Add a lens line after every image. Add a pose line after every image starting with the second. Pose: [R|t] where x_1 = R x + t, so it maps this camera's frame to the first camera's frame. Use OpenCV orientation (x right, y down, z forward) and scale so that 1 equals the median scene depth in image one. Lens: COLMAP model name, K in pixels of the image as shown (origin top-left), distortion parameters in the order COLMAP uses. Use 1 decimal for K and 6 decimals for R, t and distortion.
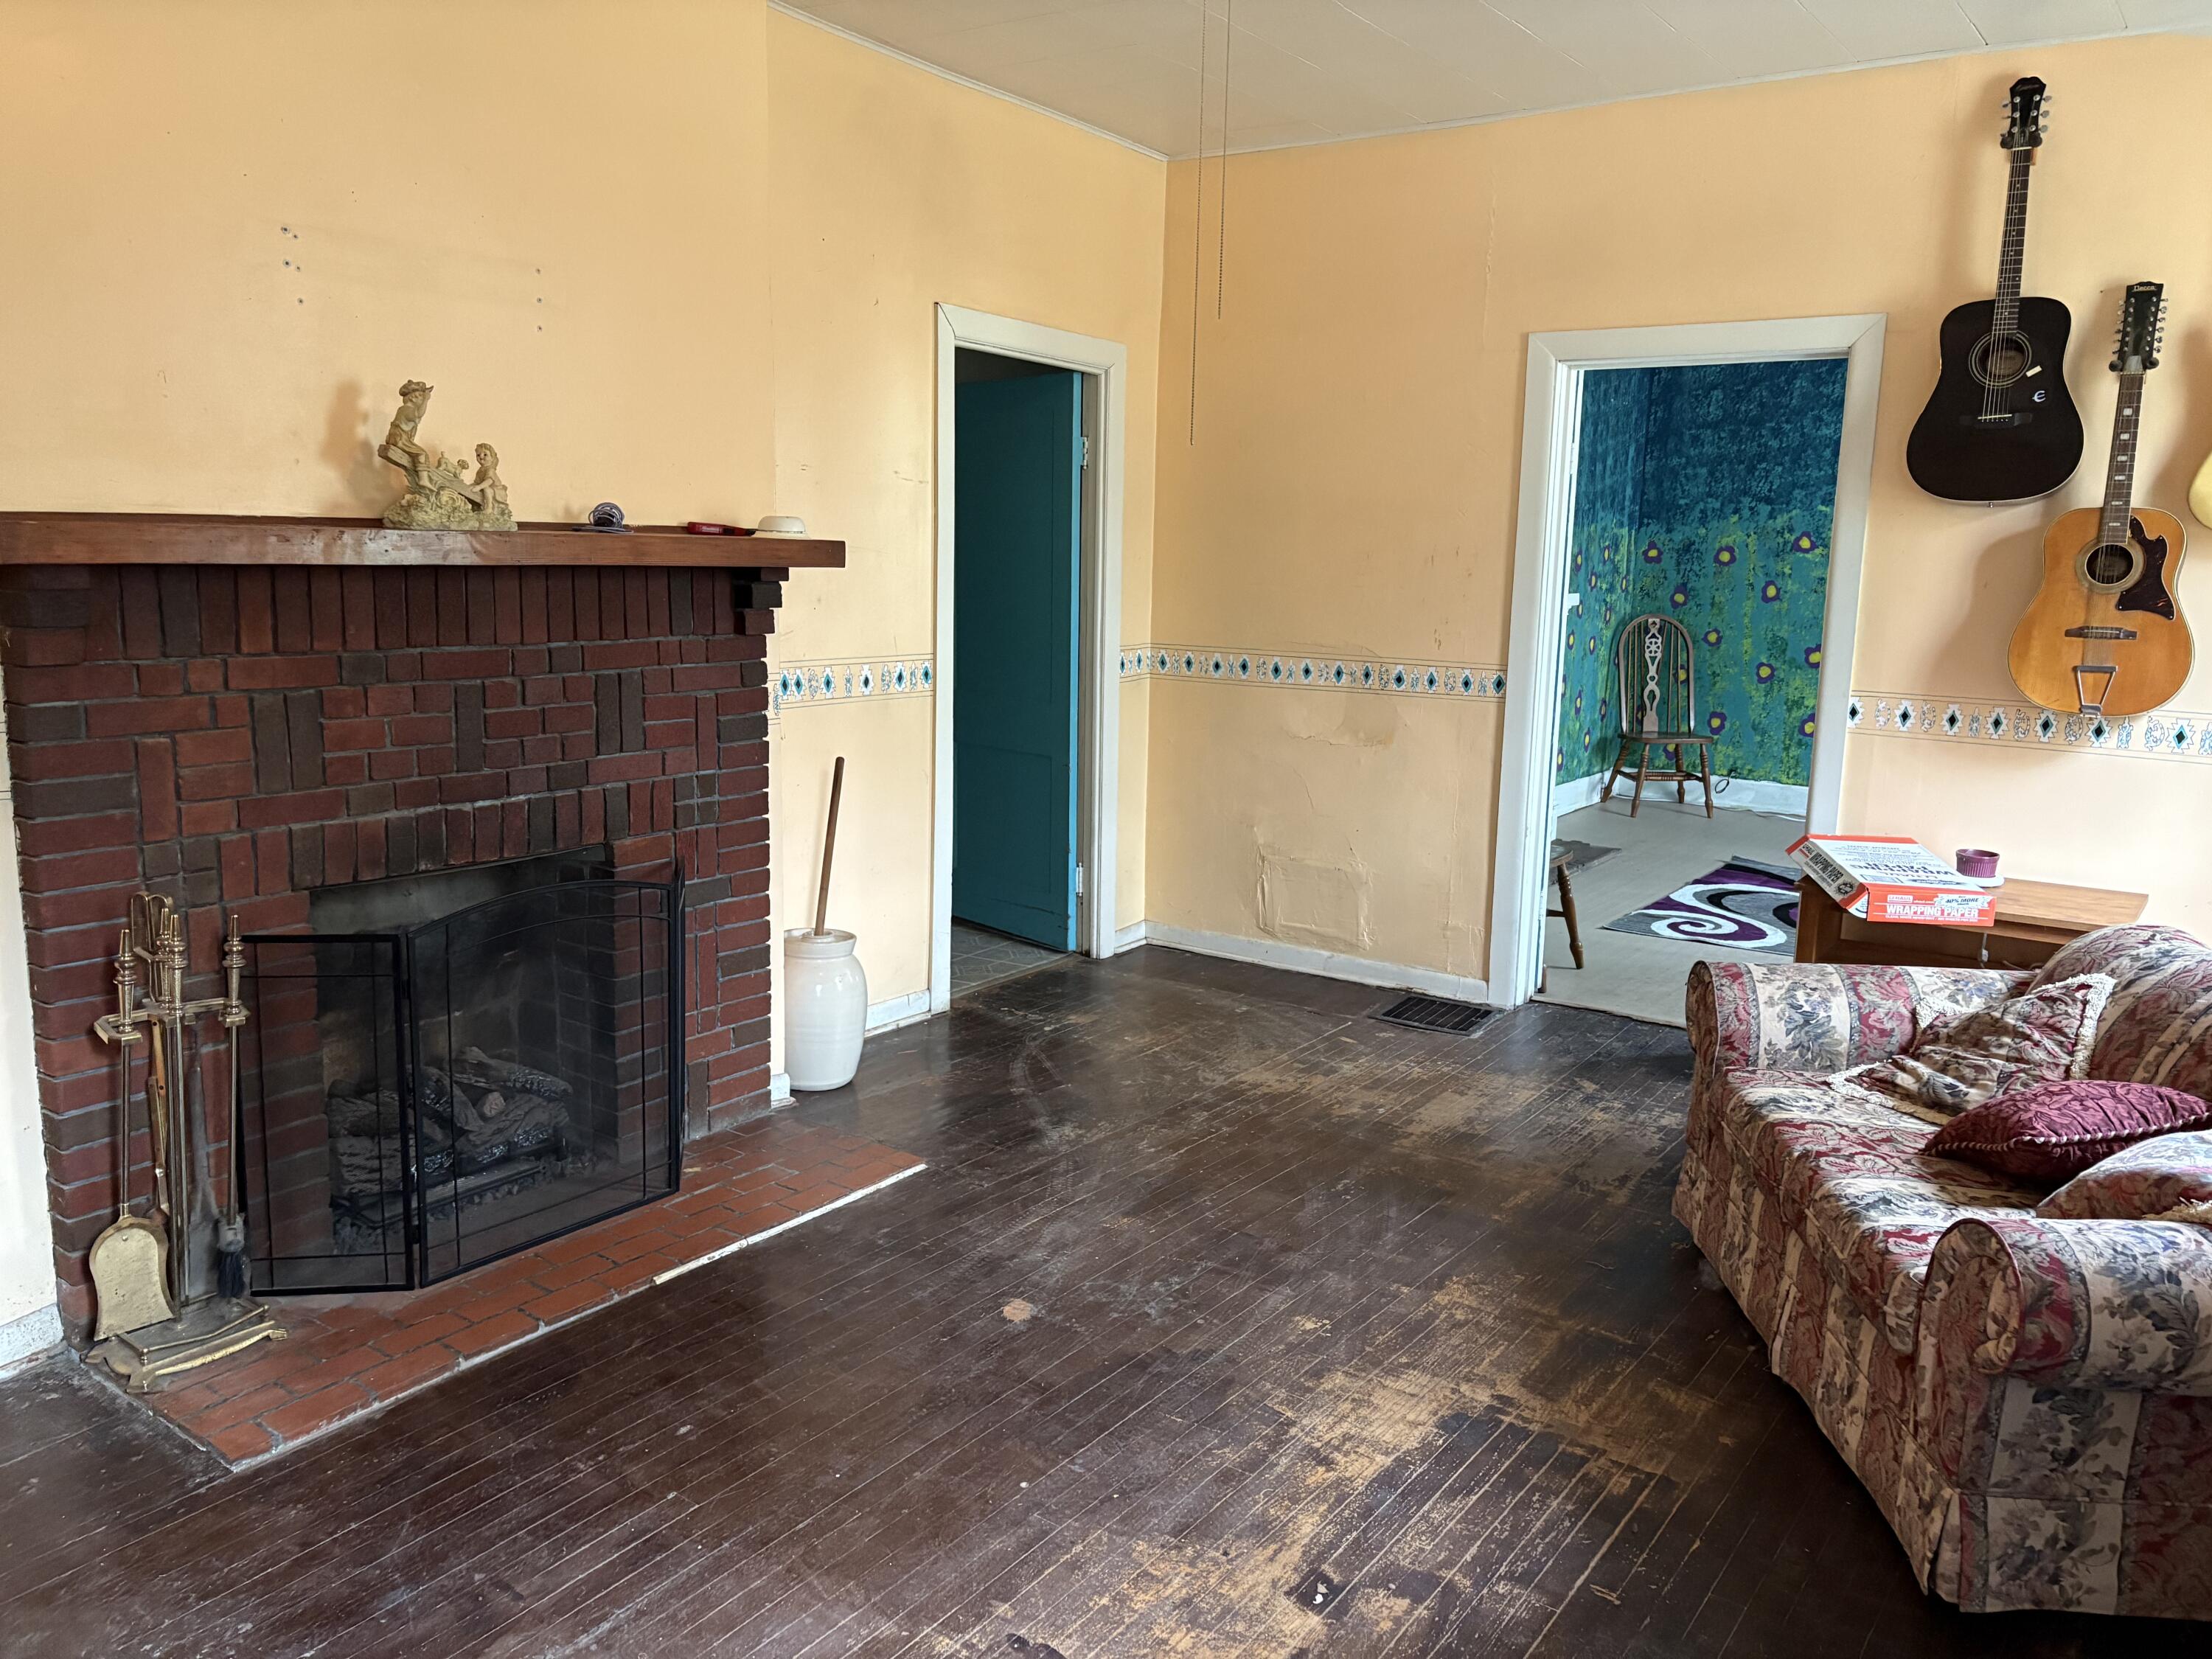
lens RADIAL K [[1668.0, 0, 1083.6], [0, 1668.0, 834.8], [0, 0, 1]] dist [0.049394, -0.053824]
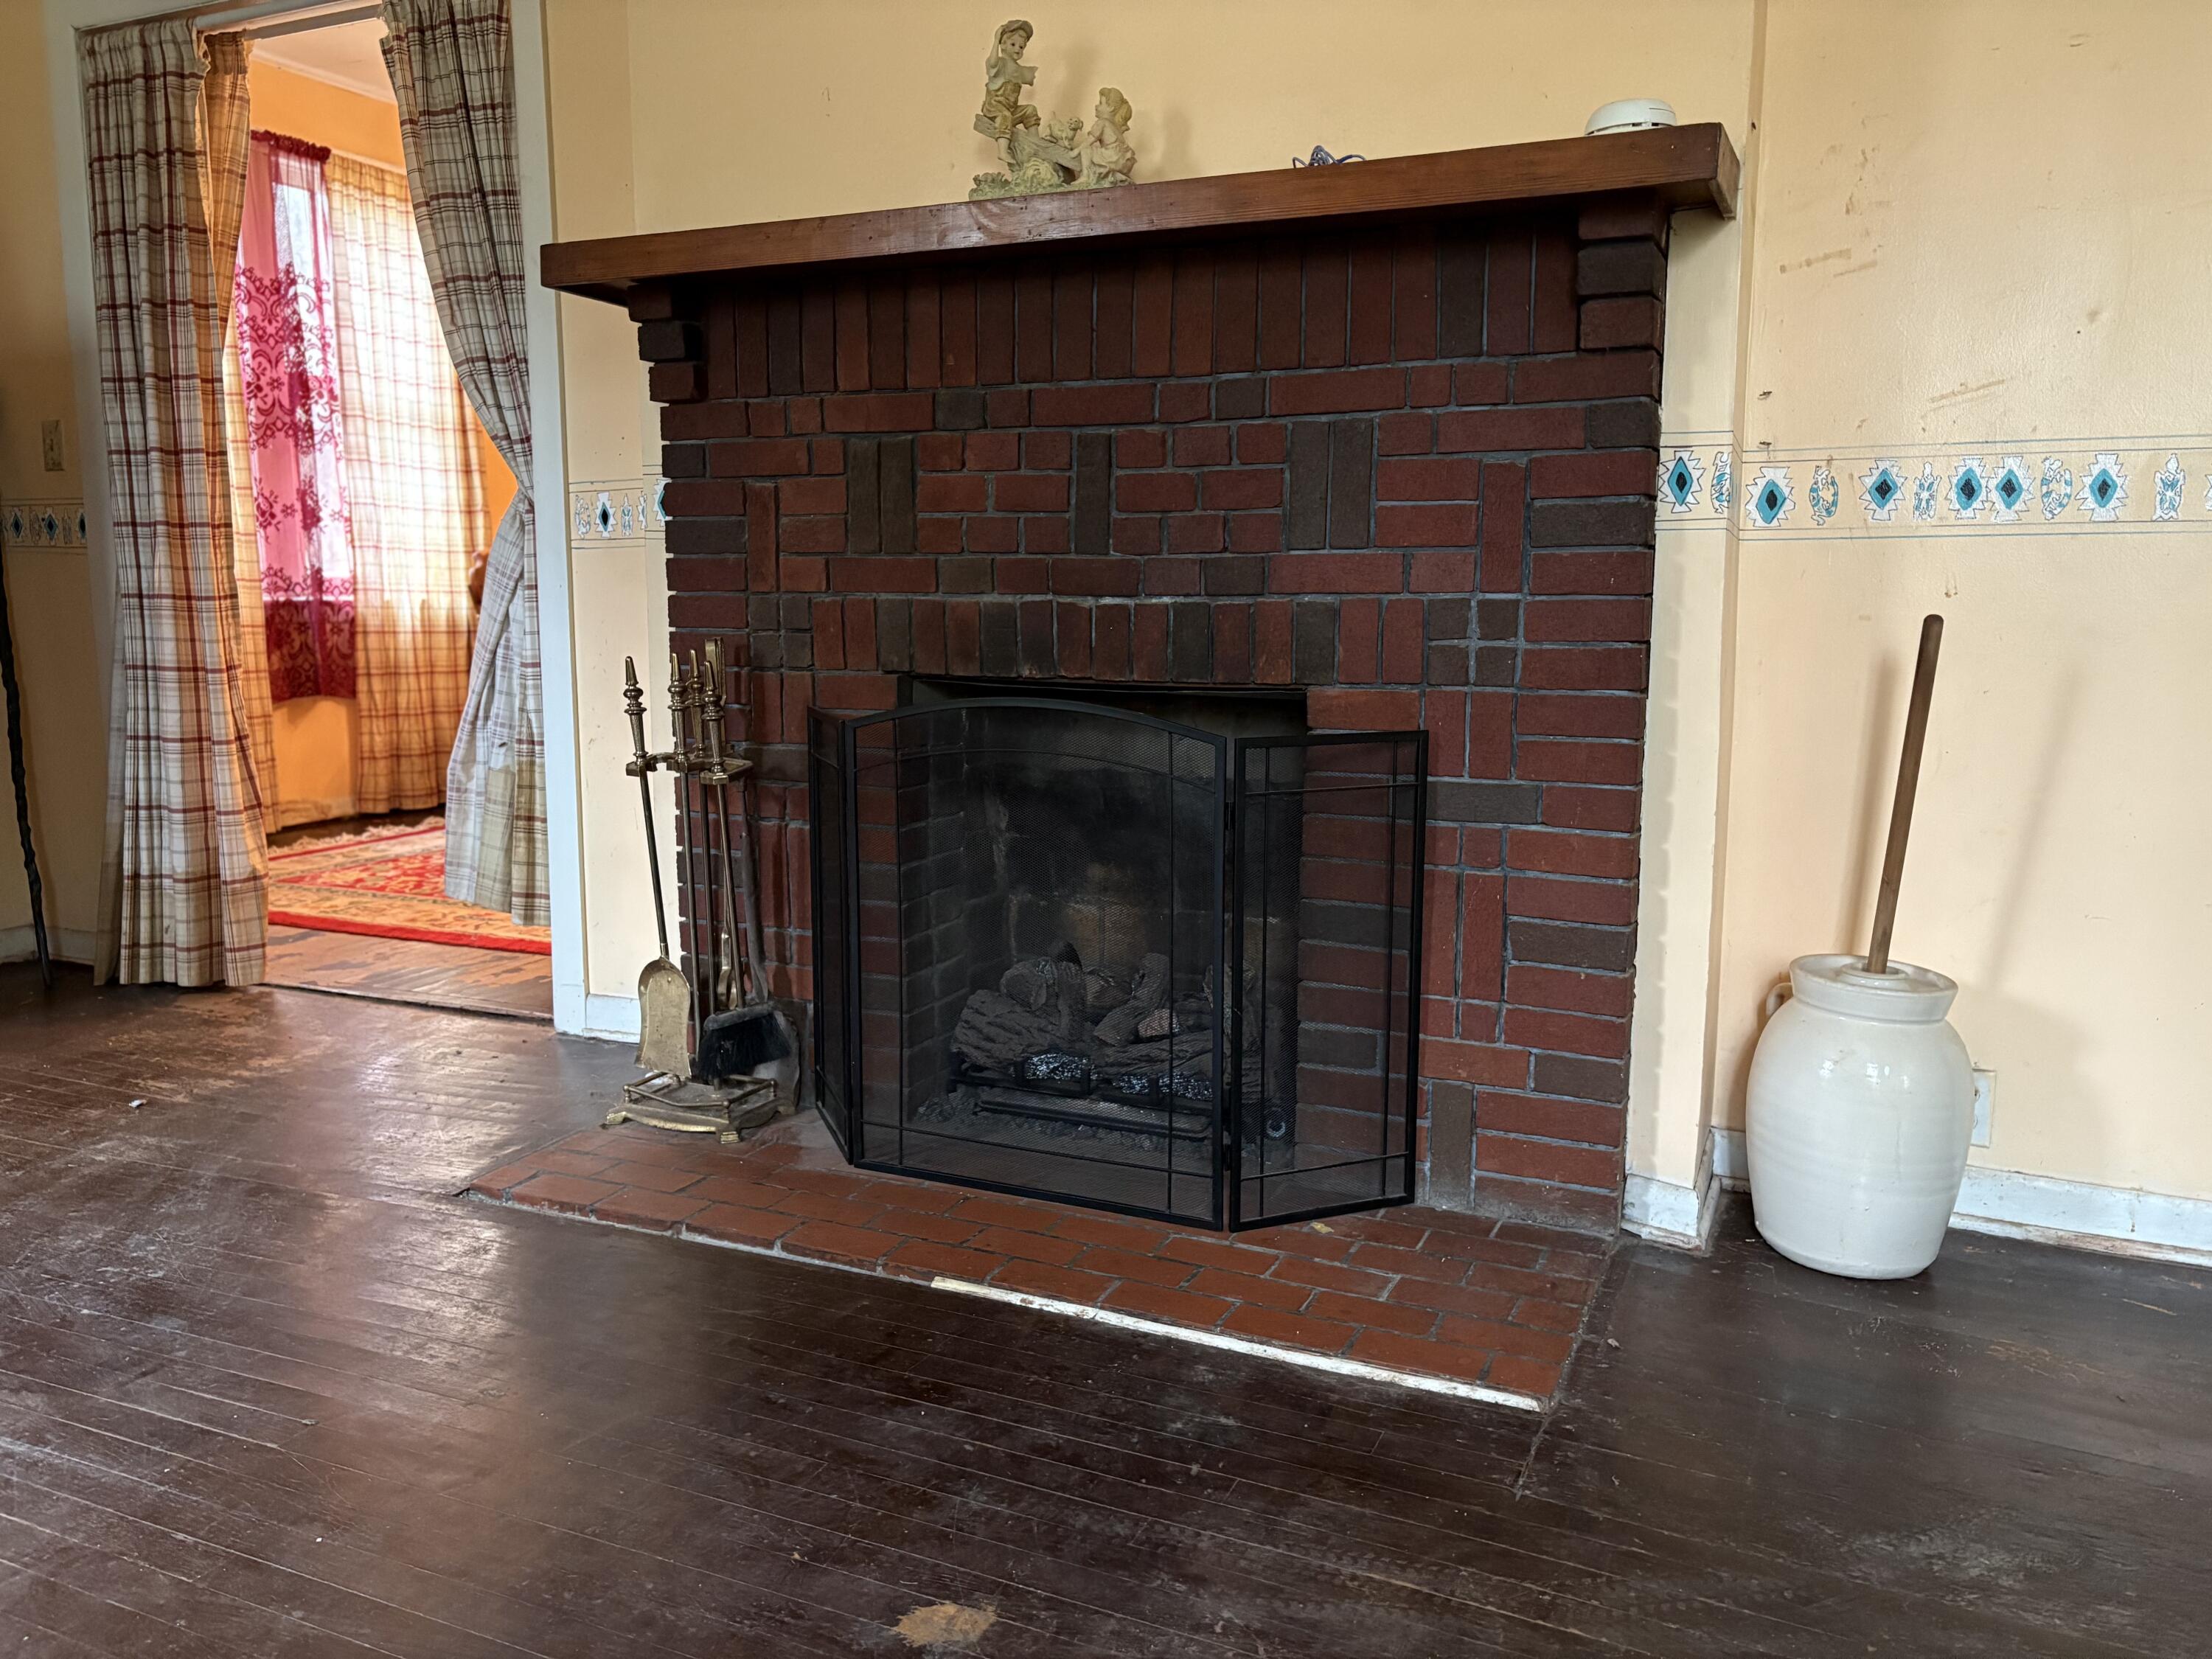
lens RADIAL K [[1668.0, 0, 1109.2], [0, 1668.0, 841.0], [0, 0, 1]] dist [0.049394, -0.053824]
pose [[0.200081, 0.122428, -0.972100, 0.326260], [-0.171695, 0.981191, 0.088234, 0.018193], [0.964618, 0.149251, 0.217338, 0.751682]]
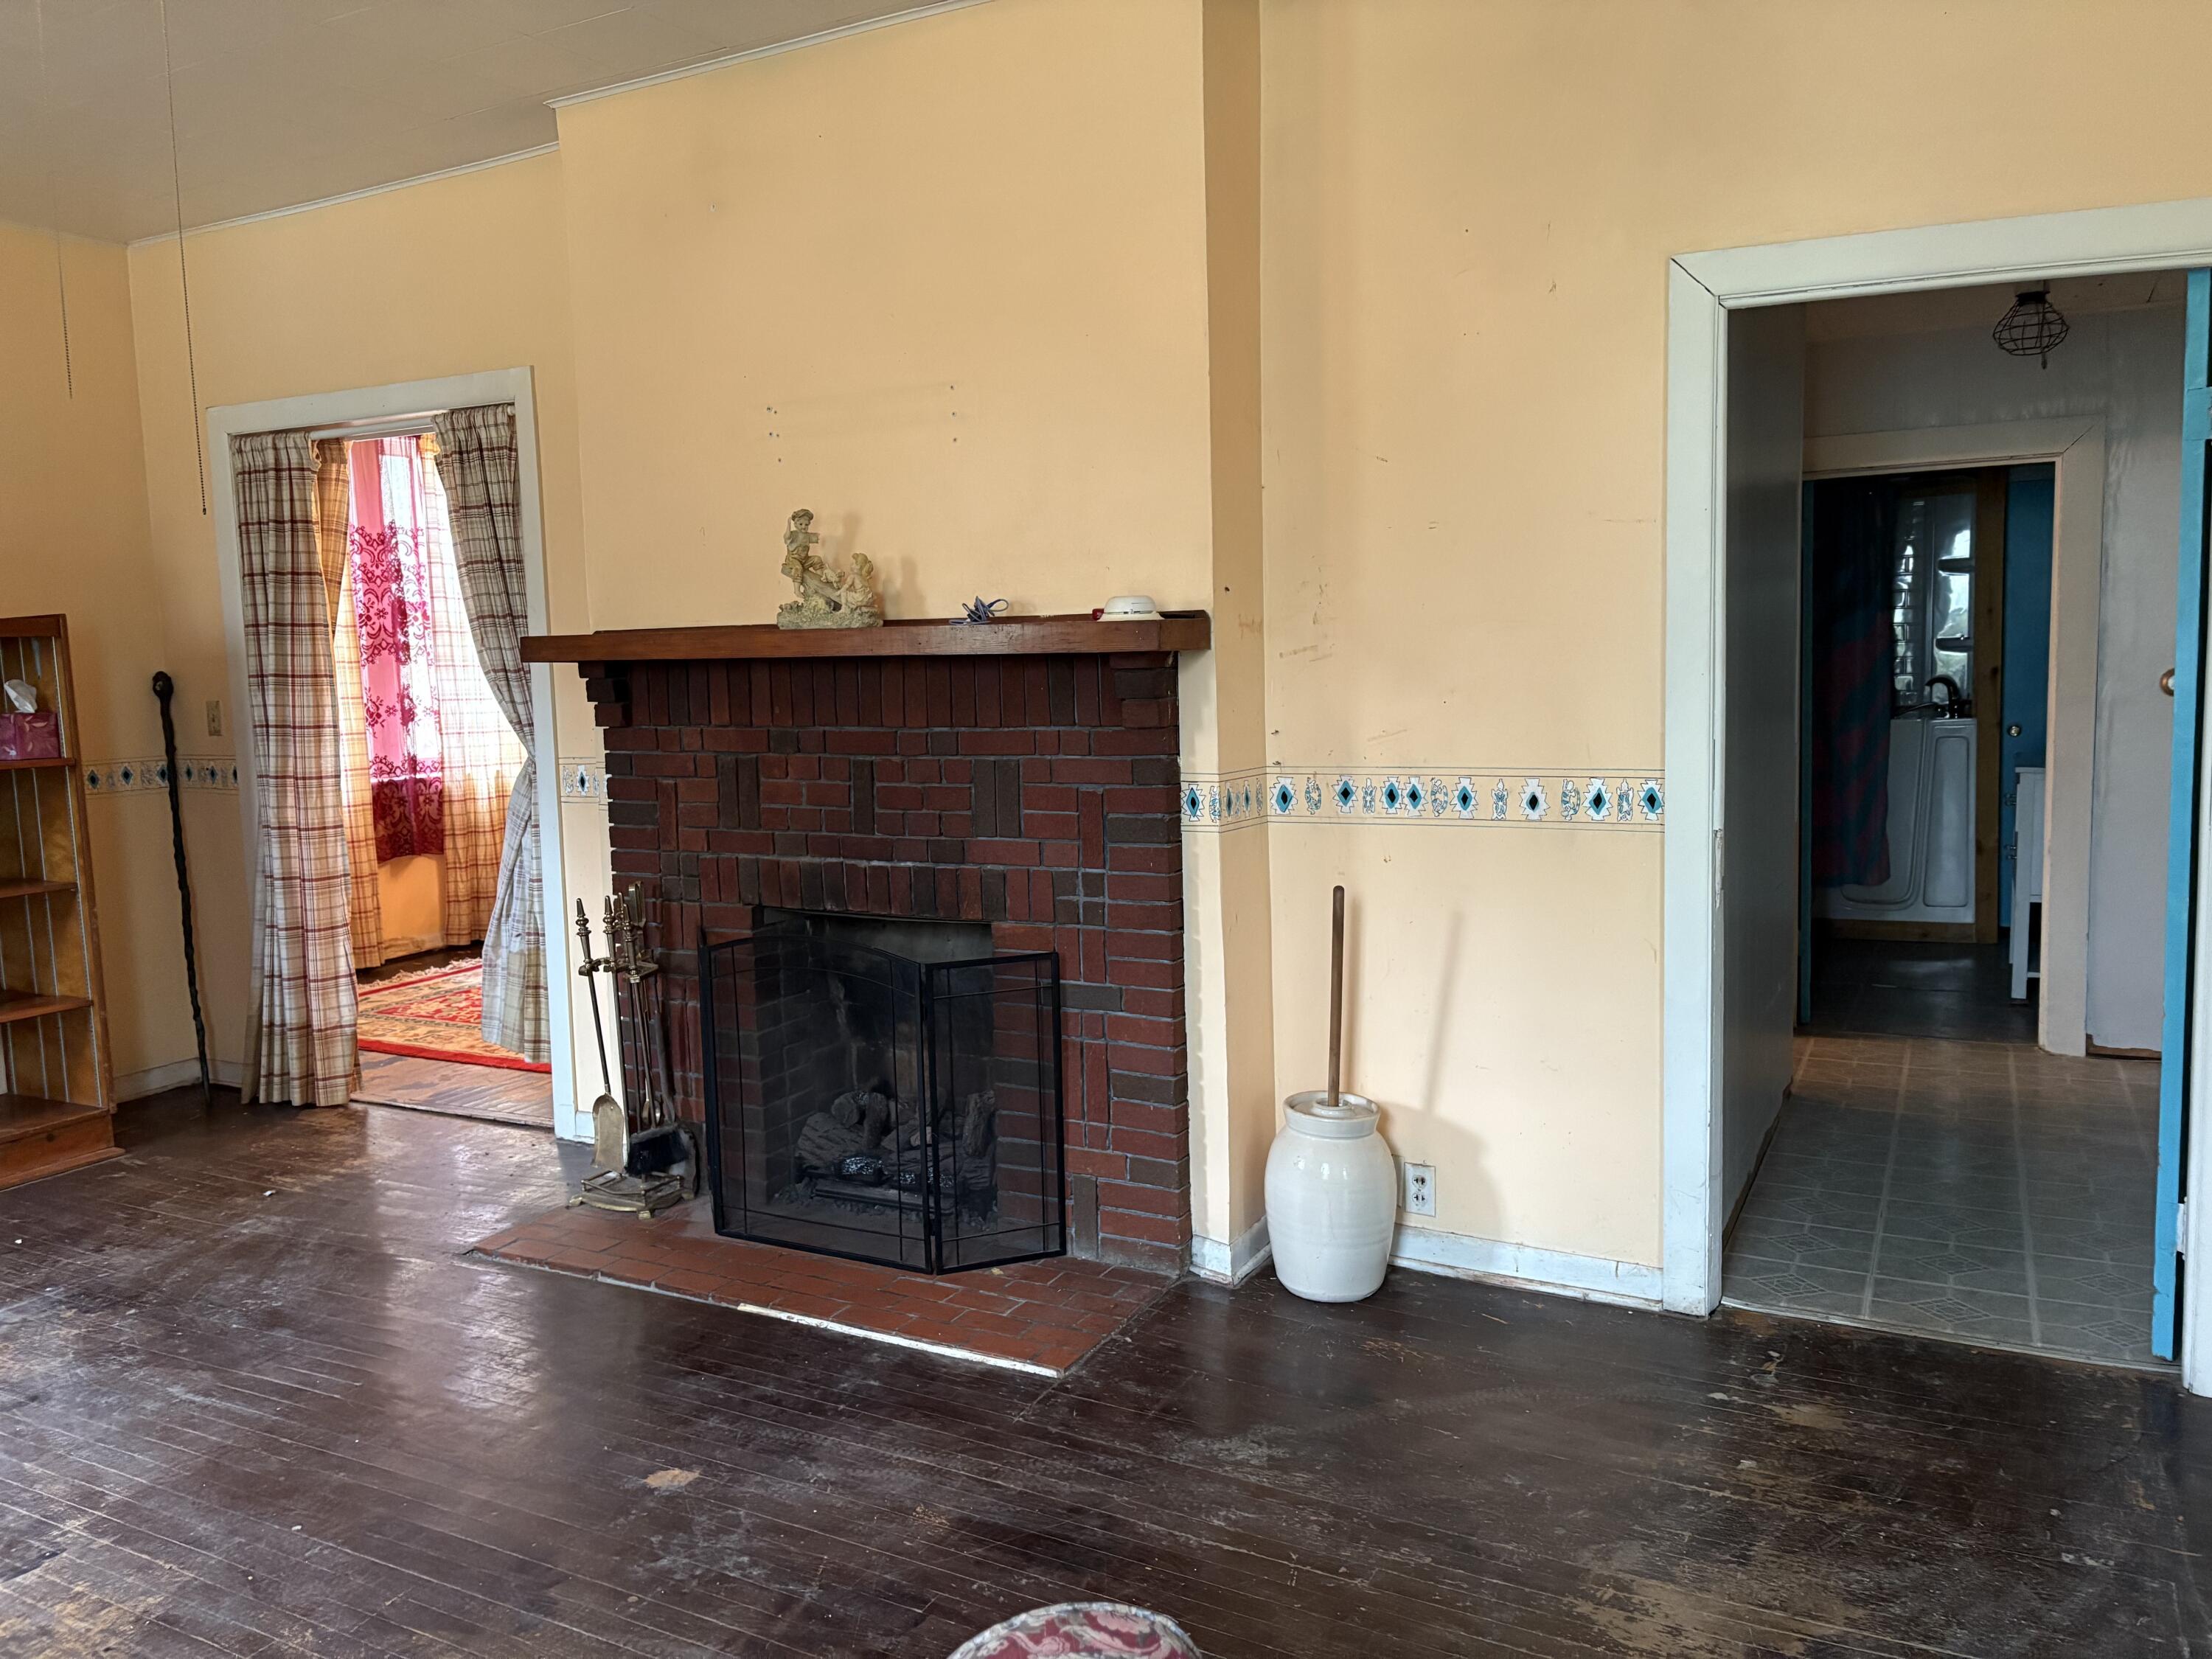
lens RADIAL K [[1668.0, 0, 1110.7], [0, 1668.0, 829.4], [0, 0, 1]] dist [0.049394, -0.053824]
pose [[0.137968, 0.079296, -0.987257, 0.693711], [-0.147959, 0.987255, 0.058618, -0.116123], [0.979323, 0.137987, 0.147942, 0.865866]]
